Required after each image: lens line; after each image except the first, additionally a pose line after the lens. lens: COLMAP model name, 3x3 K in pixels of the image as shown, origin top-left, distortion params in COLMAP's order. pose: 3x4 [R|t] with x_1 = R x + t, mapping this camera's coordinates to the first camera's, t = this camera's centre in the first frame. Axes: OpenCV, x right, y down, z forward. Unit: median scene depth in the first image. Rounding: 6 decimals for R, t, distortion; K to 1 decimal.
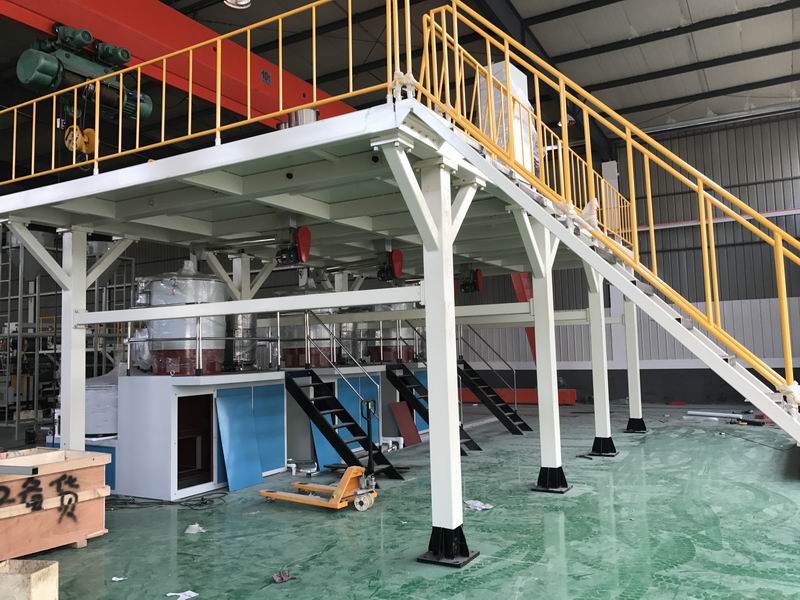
lens RADIAL K [[651.0, 0, 400.0], [0, 651.0, 300.0], [0, 0, 1]] dist [0.037425, -0.046932]
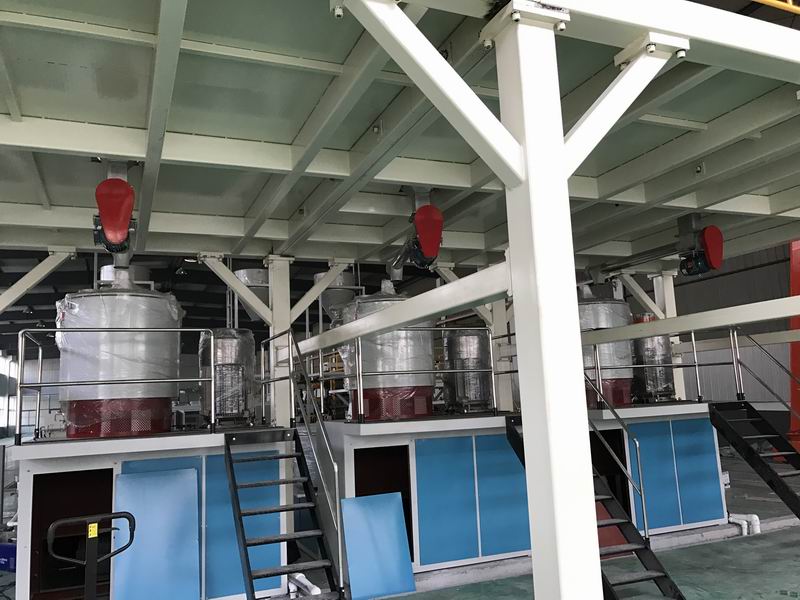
lens RADIAL K [[669.1, 0, 400.3], [0, 669.1, 314.7], [0, 0, 1]] dist [0.003345, 0.005817]
pose [[0.783285, -0.085141, -0.615805, 0.155863], [0.073793, 0.996307, -0.043886, 0.018667], [0.617267, -0.011067, 0.786676, 0.288422]]
